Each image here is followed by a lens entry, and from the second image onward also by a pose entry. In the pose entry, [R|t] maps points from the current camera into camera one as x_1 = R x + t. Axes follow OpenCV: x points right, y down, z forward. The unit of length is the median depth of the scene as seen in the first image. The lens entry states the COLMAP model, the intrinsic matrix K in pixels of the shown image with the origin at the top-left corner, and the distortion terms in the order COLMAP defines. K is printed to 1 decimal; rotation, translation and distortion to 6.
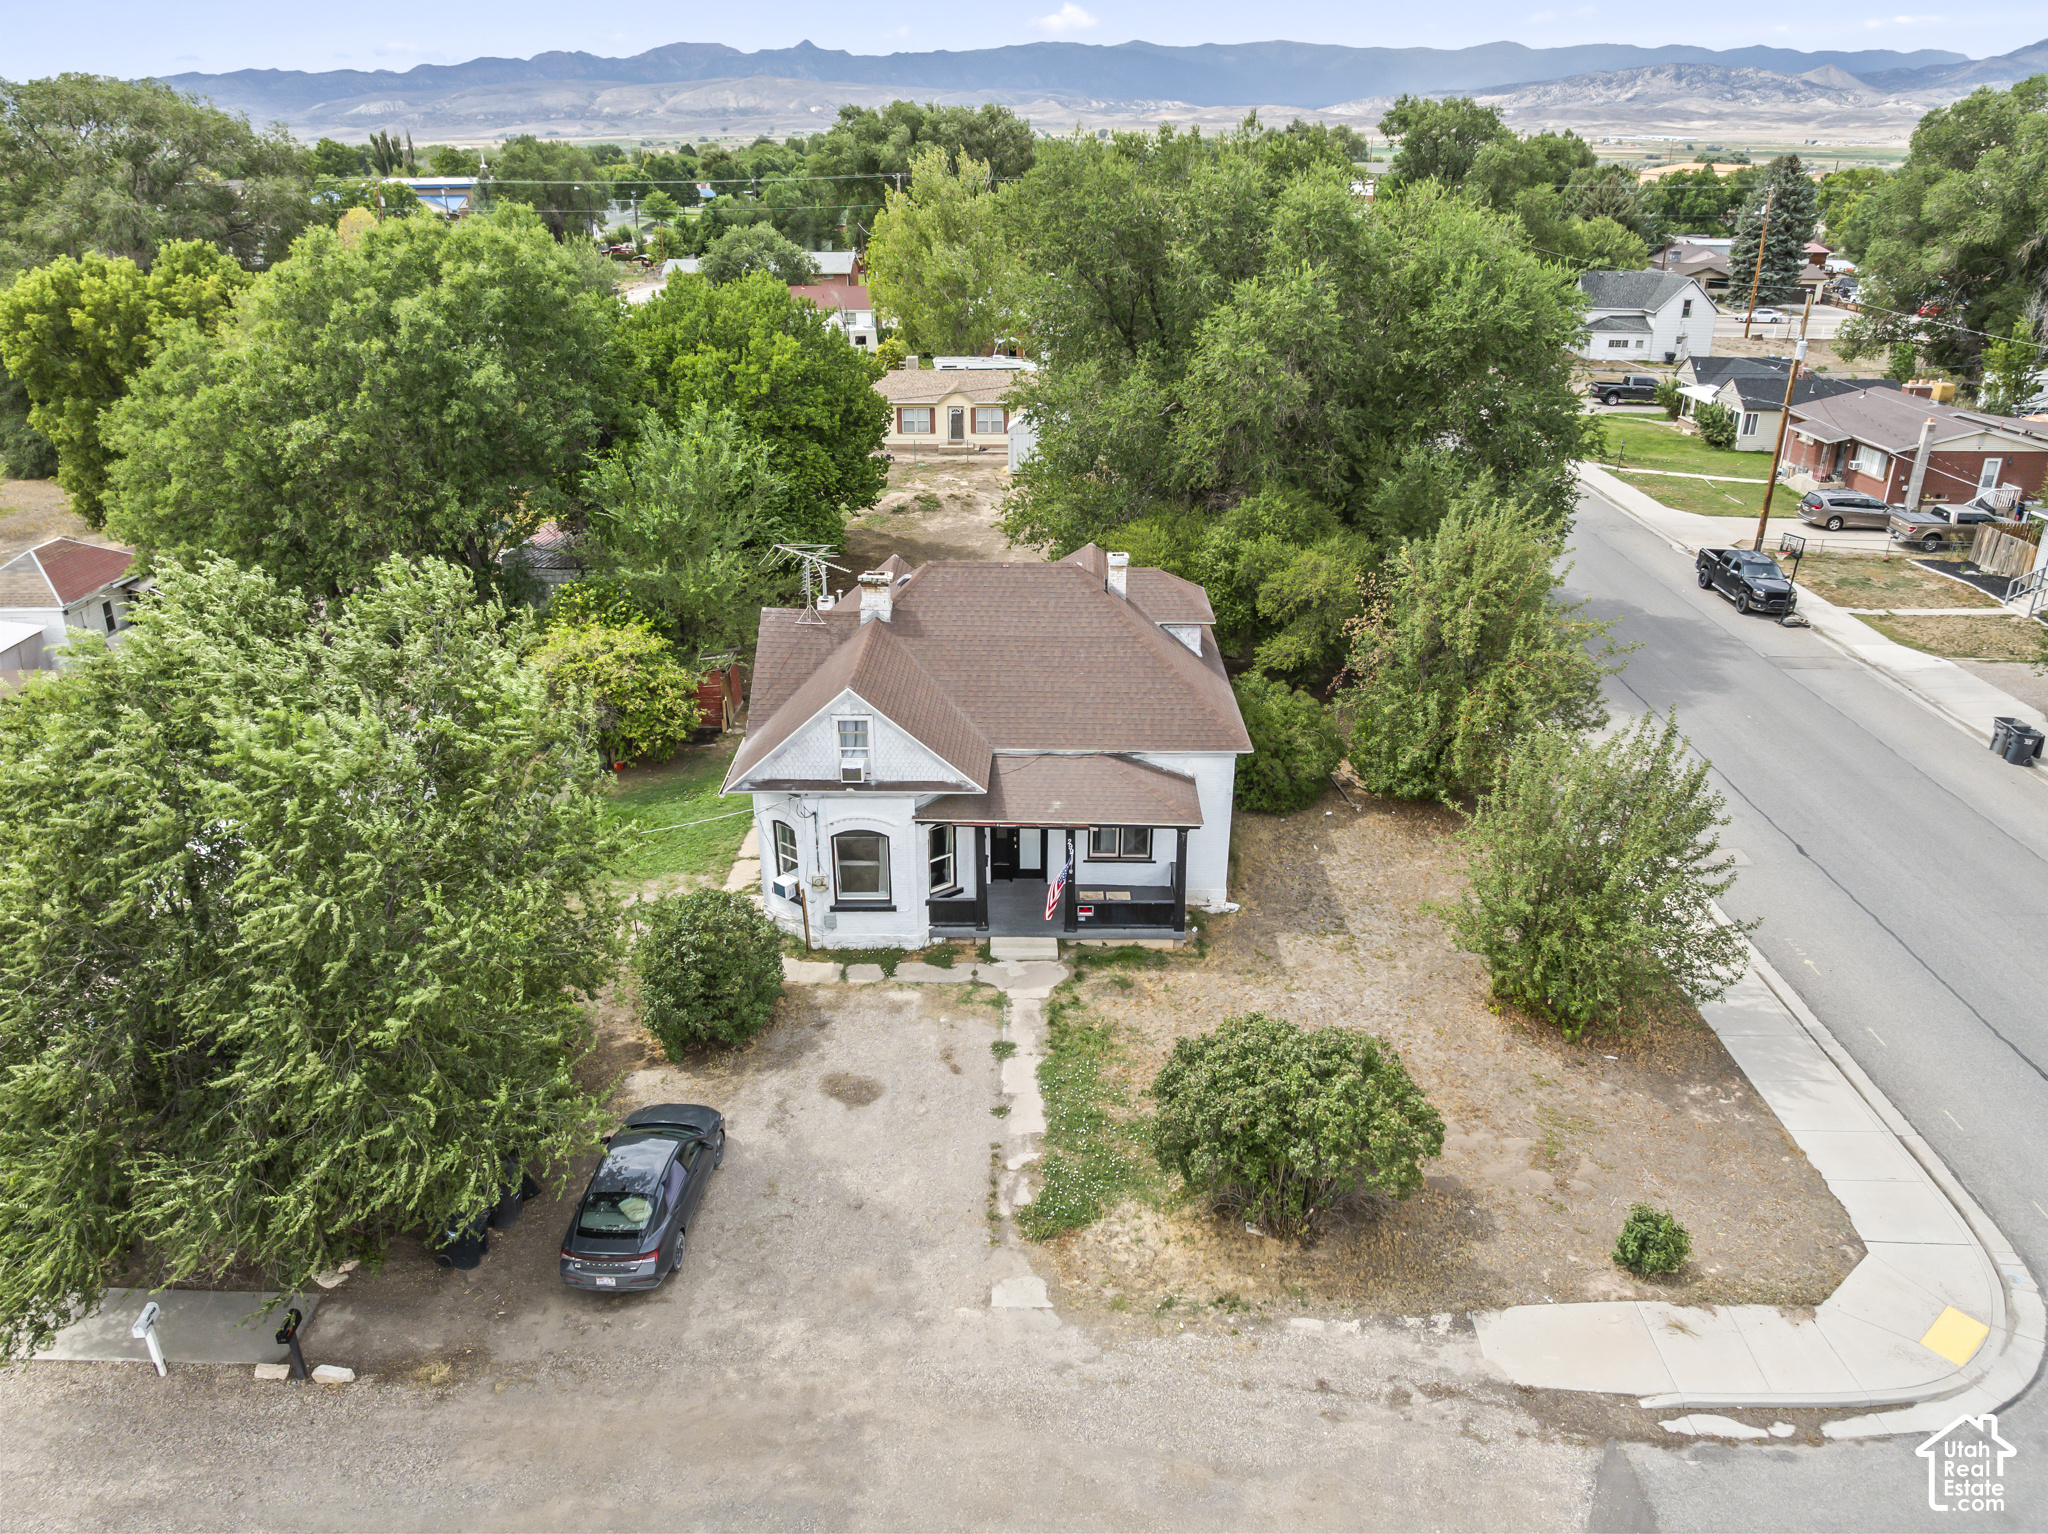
lens RADIAL K [[1437.9, 0, 1024.0], [0, 1437.9, 767.0], [0, 0, 1]] dist [-0.049483, 0.019676]
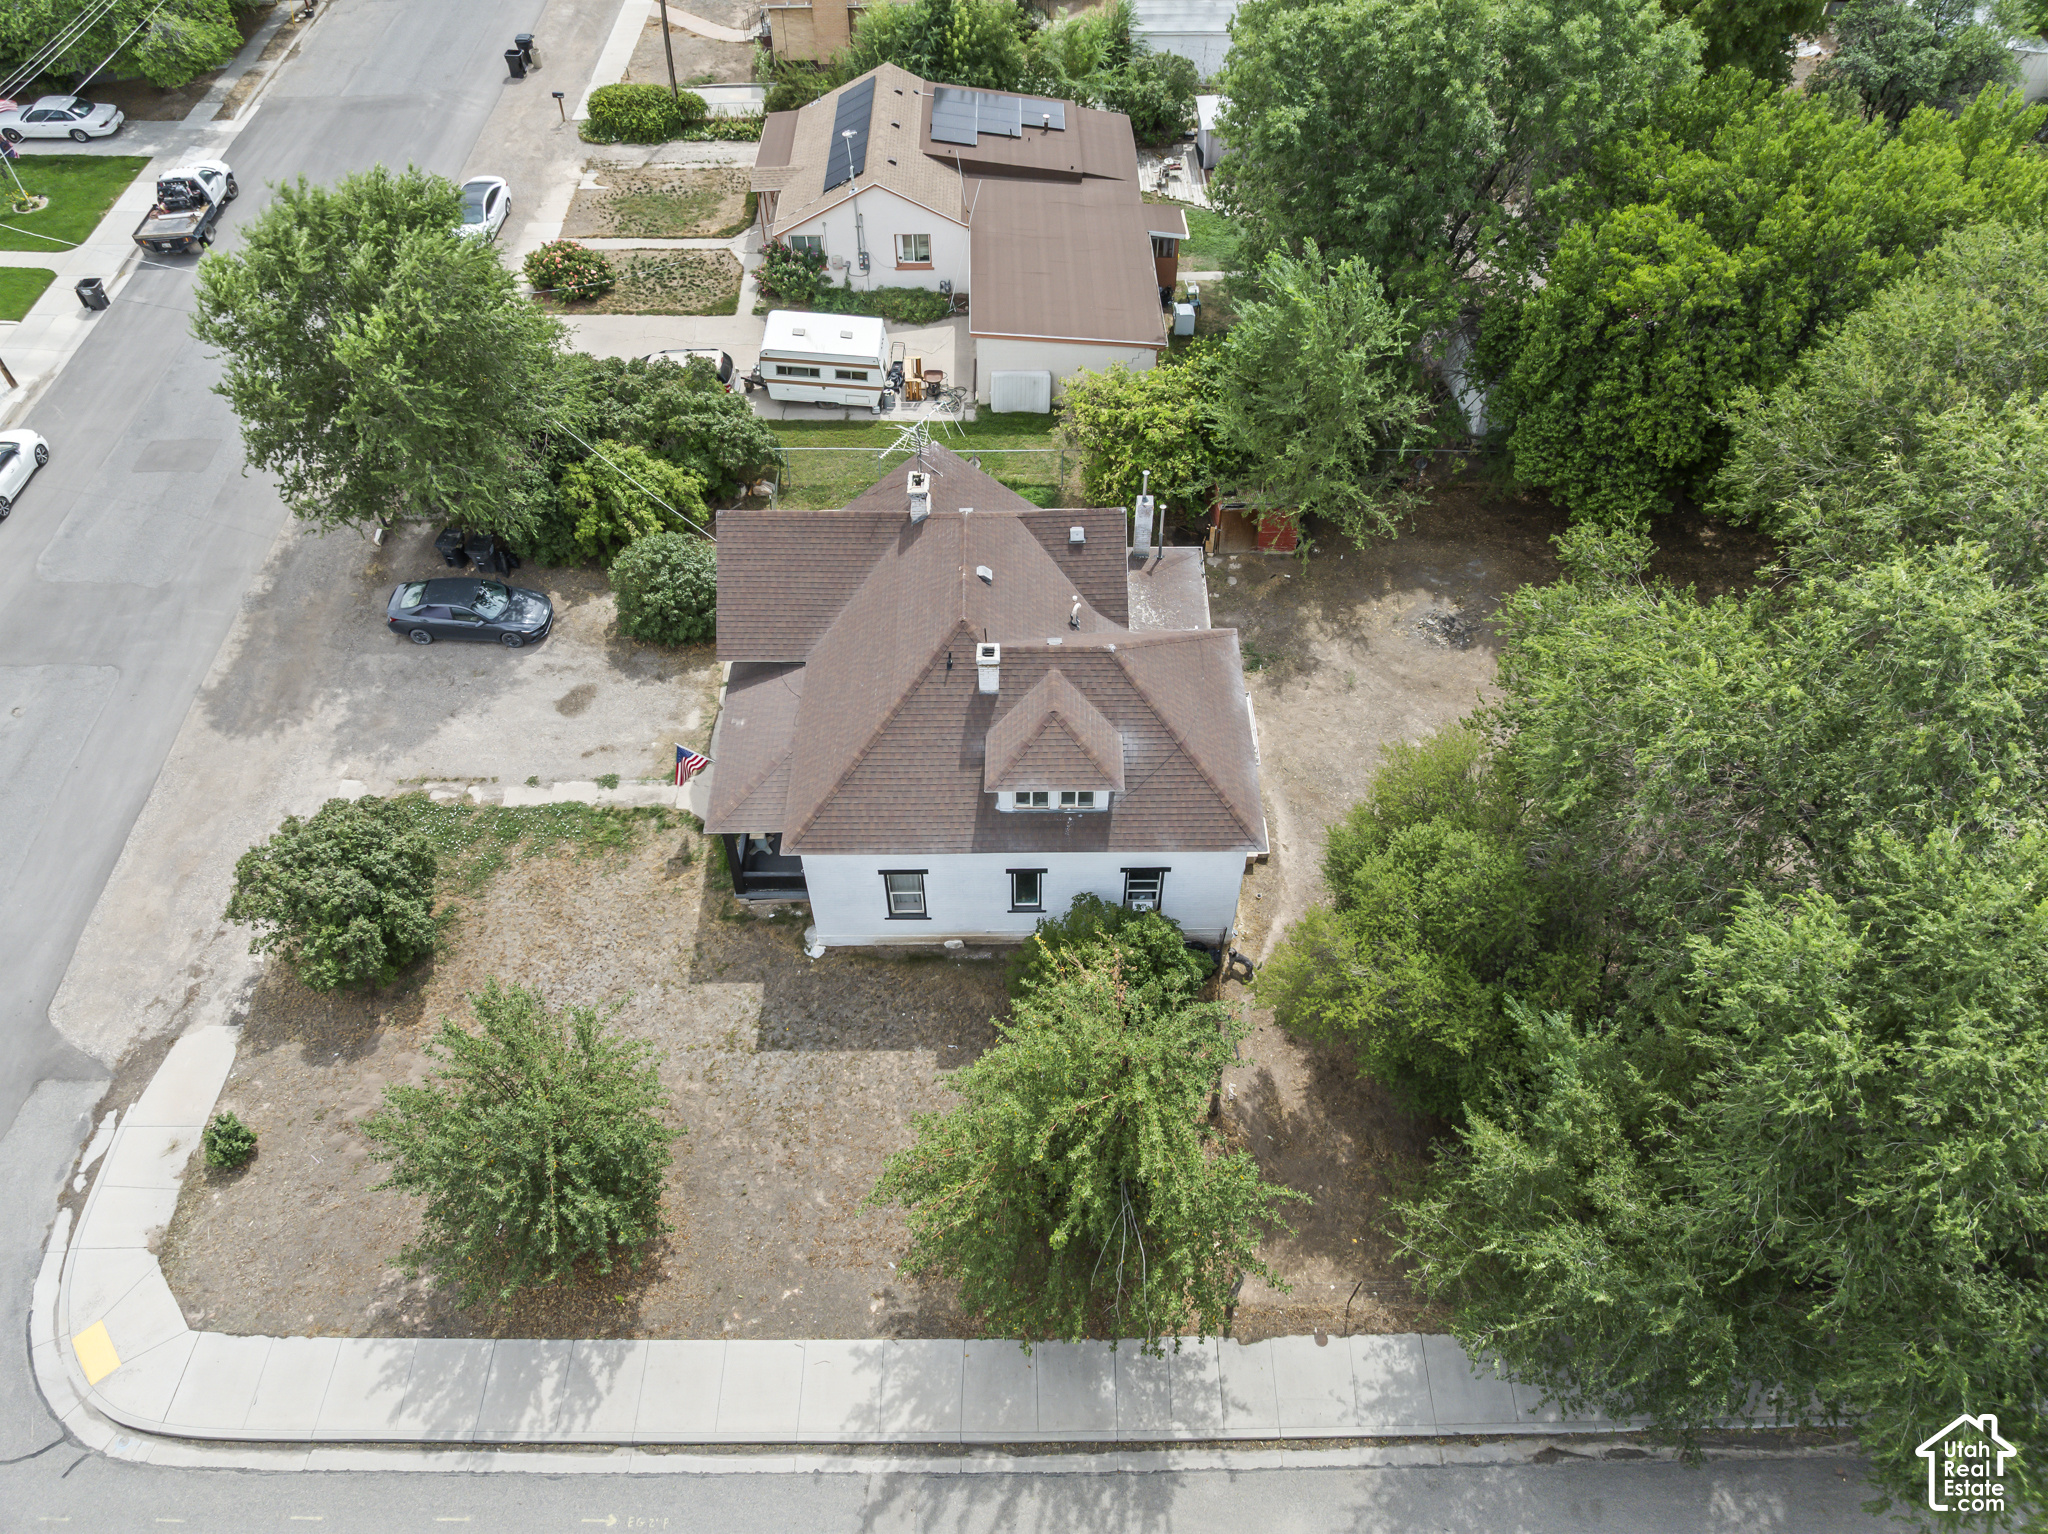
lens RADIAL K [[1457.1, 0, 1025.3], [0, 1457.1, 743.1], [0, 0, 1]] dist [-0.042150, 0.012488]
pose [[0.016002, 0.749534, -0.661773, 0.762974], [-0.402898, 0.610580, 0.681810, -0.799092], [0.915105, 0.255717, 0.311756, 0.834120]]
